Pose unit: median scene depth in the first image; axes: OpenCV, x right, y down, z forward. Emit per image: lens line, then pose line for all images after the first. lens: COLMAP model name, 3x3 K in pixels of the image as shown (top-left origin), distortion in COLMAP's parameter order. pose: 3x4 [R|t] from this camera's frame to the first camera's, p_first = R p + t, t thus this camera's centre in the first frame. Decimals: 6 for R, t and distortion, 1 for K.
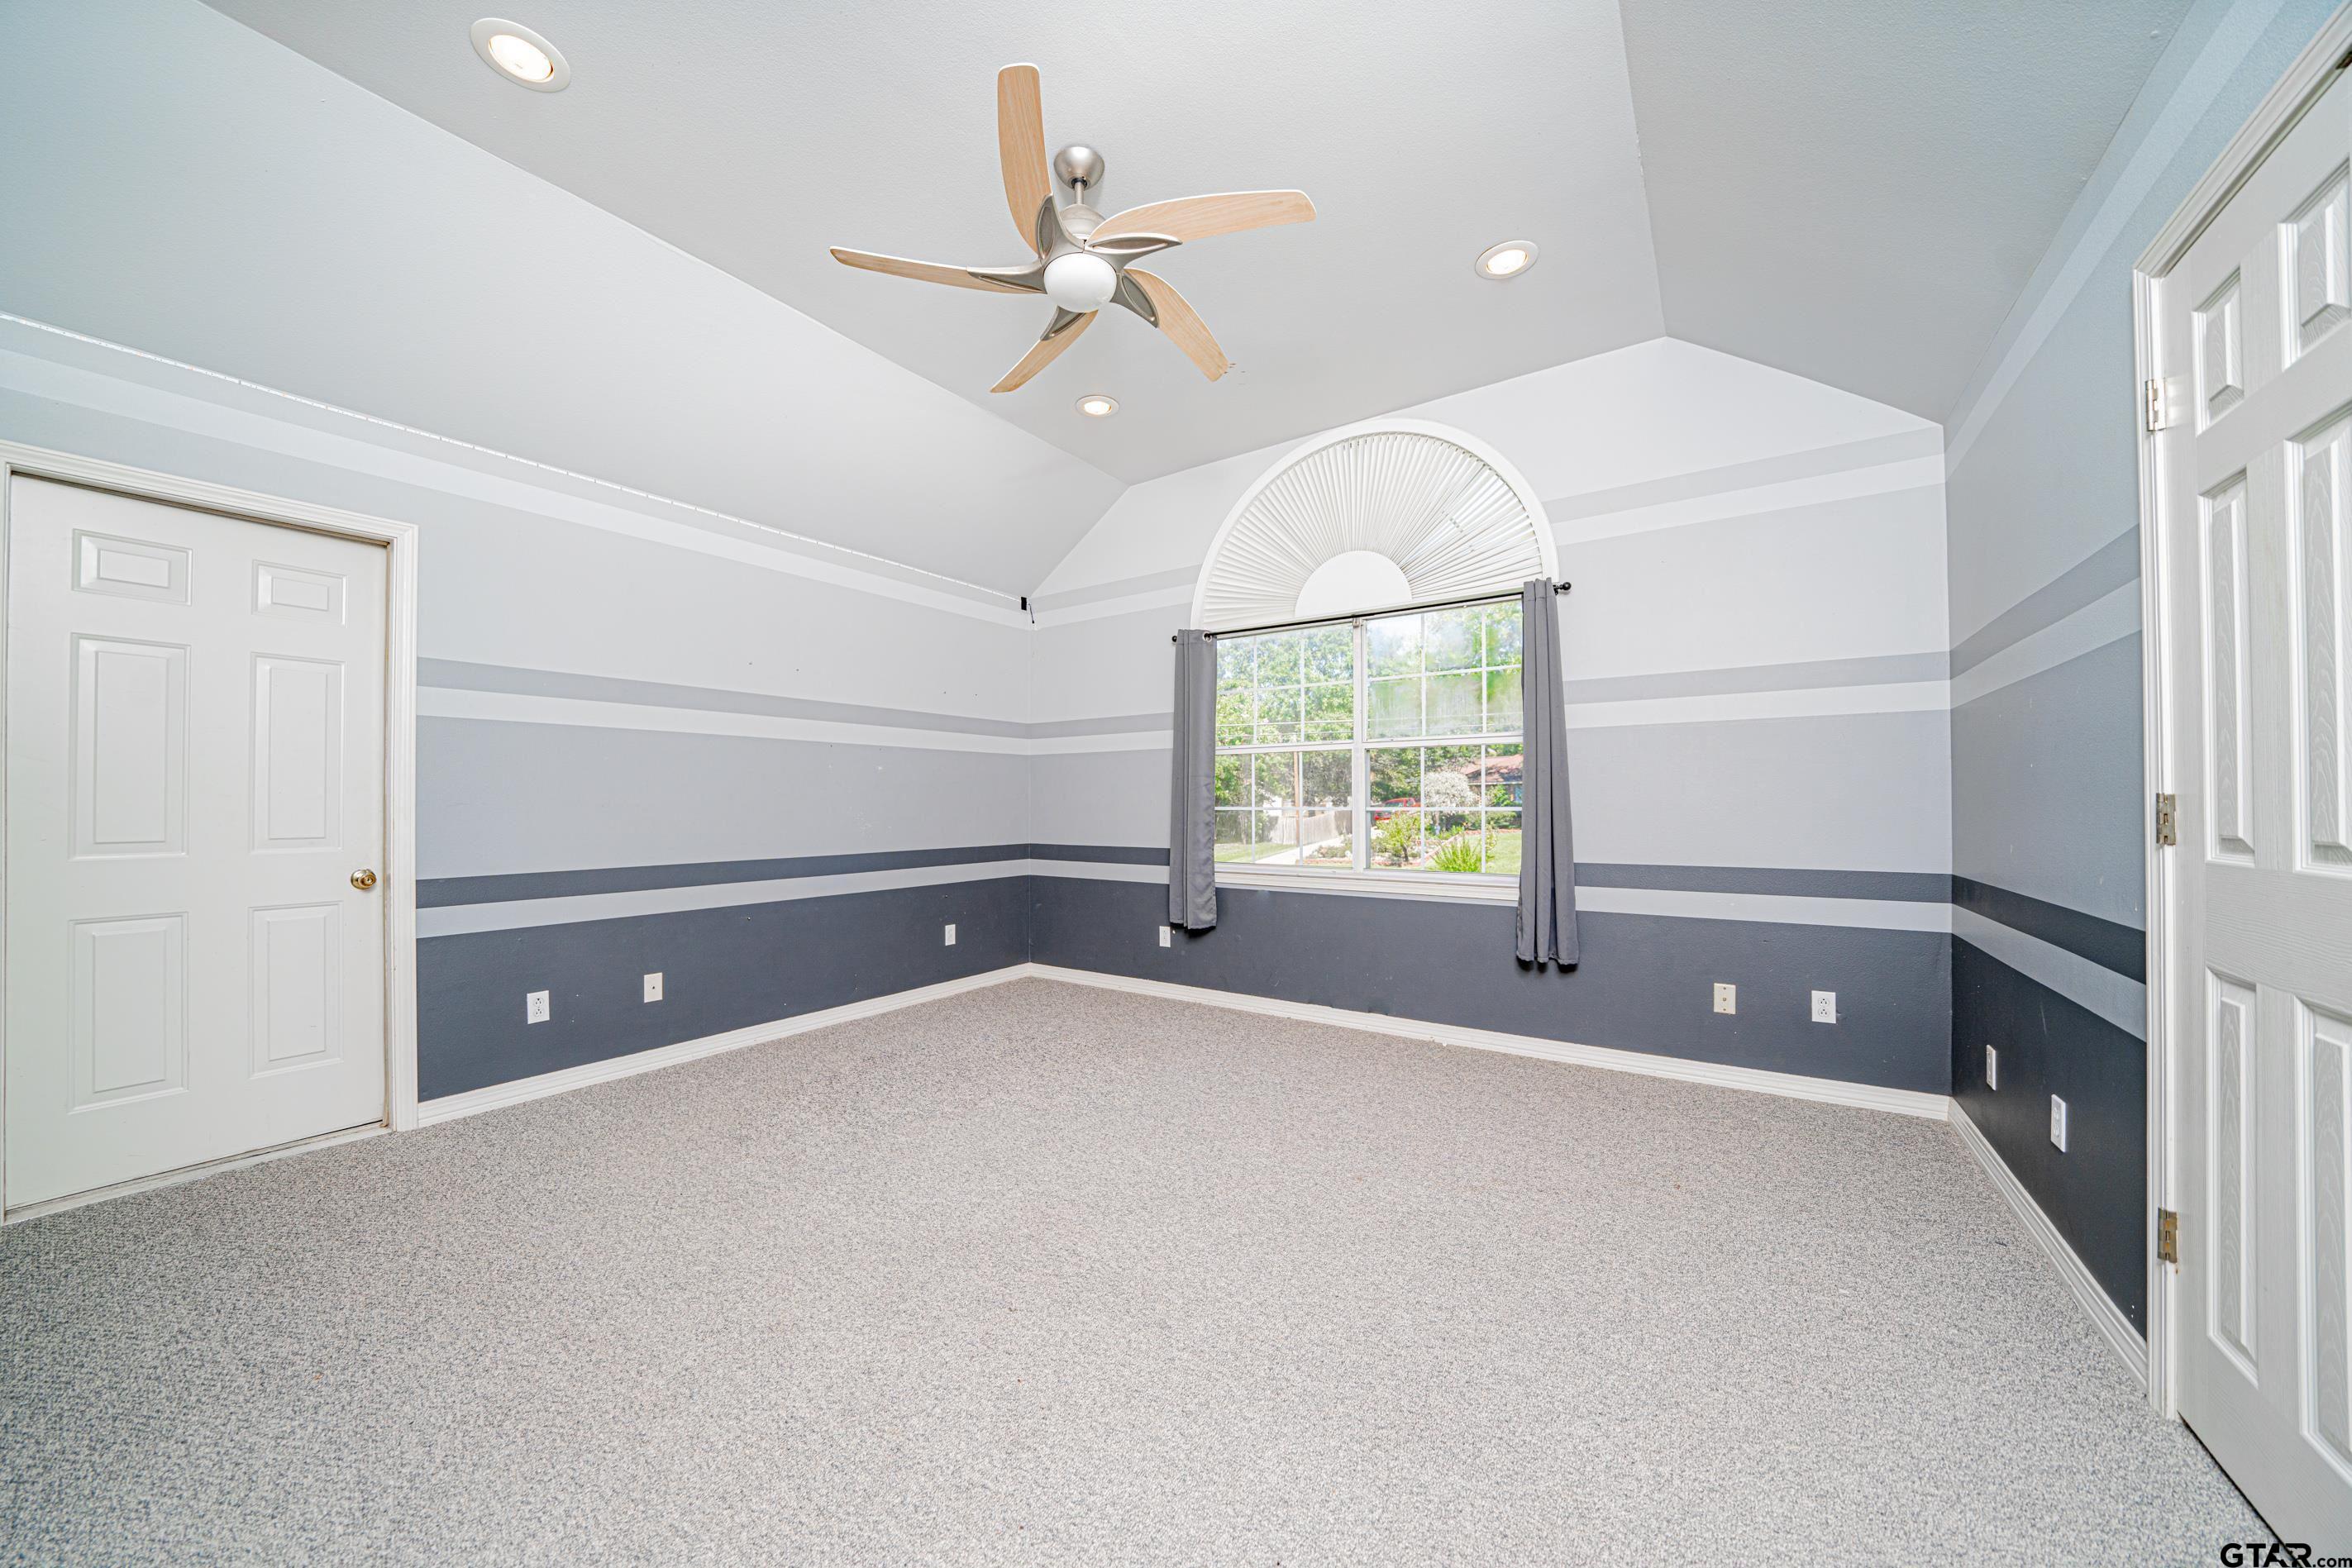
lens RADIAL K [[792.4, 0, 1181.1], [0, 792.4, 783.8], [0, 0, 1]] dist [-0.018564, -0.000032]
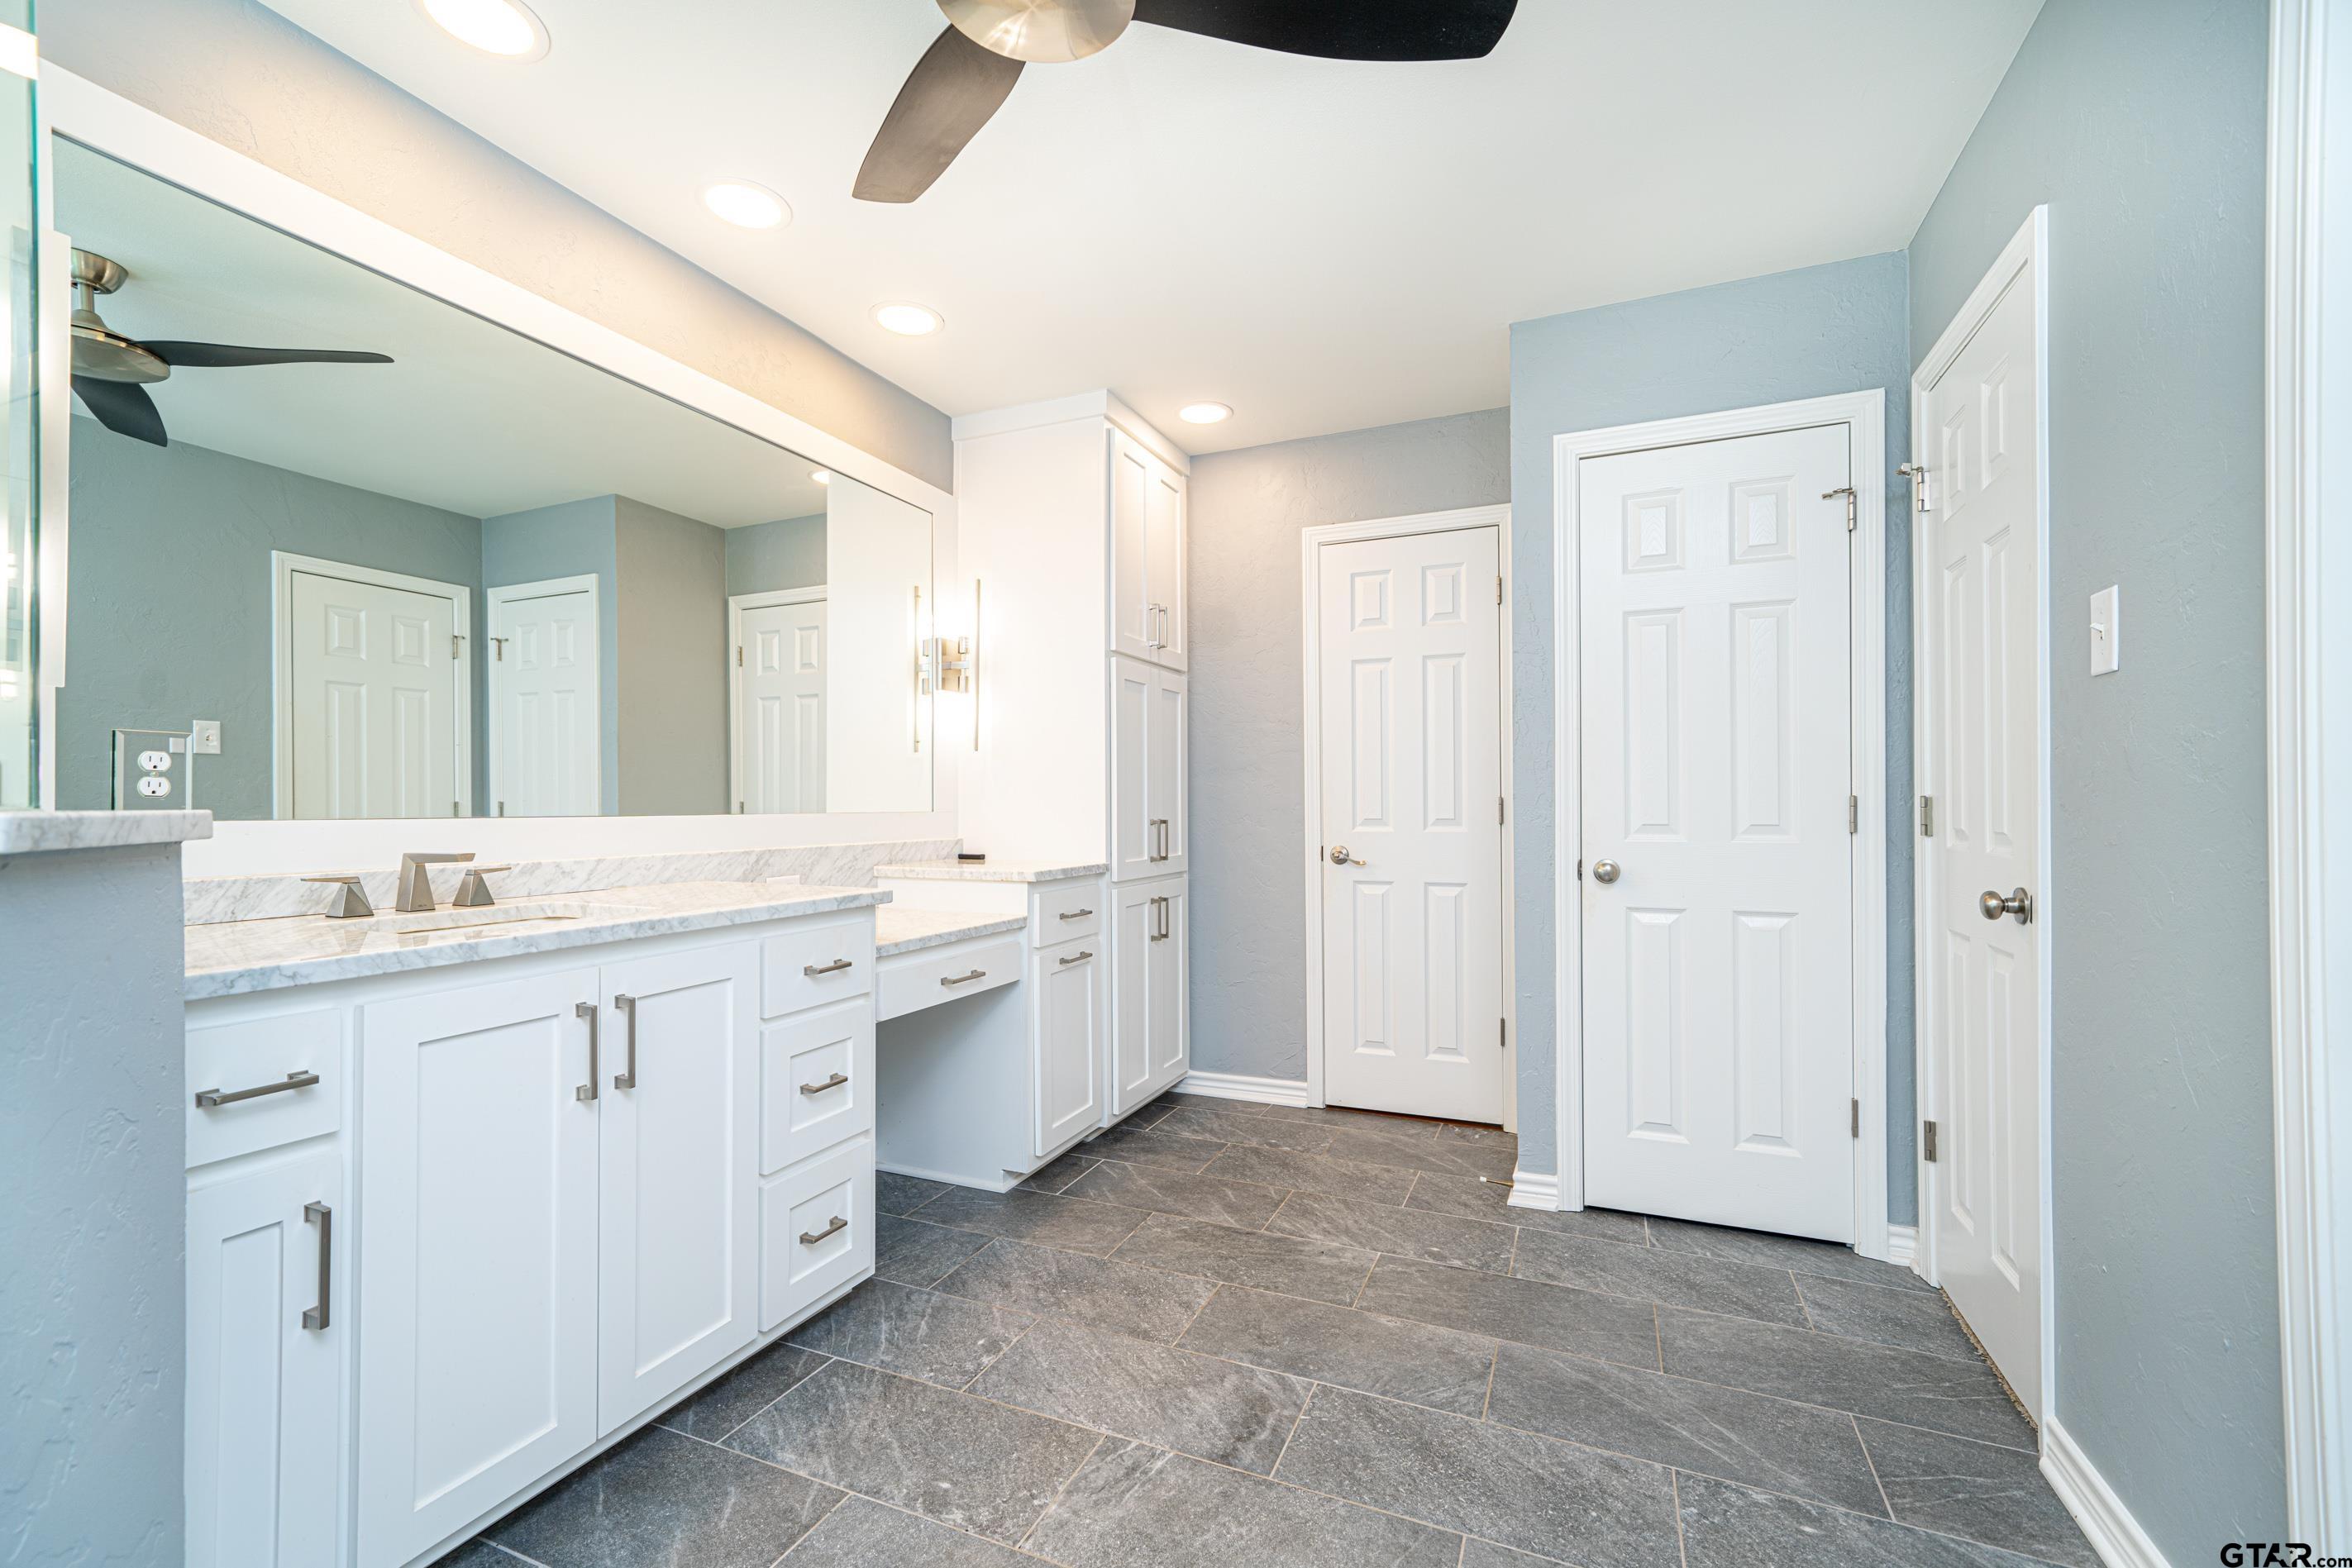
lens RADIAL K [[1009.3, 0, 1162.1], [0, 1009.3, 797.7], [0, 0, 1]] dist [0.000593, 0.000000]
pose [[0.981455, -0.001924, 0.191684, -0.315382], [0.000437, 0.999969, 0.007799, 0.001736], [-0.191693, -0.007571, 0.981426, -0.448827]]
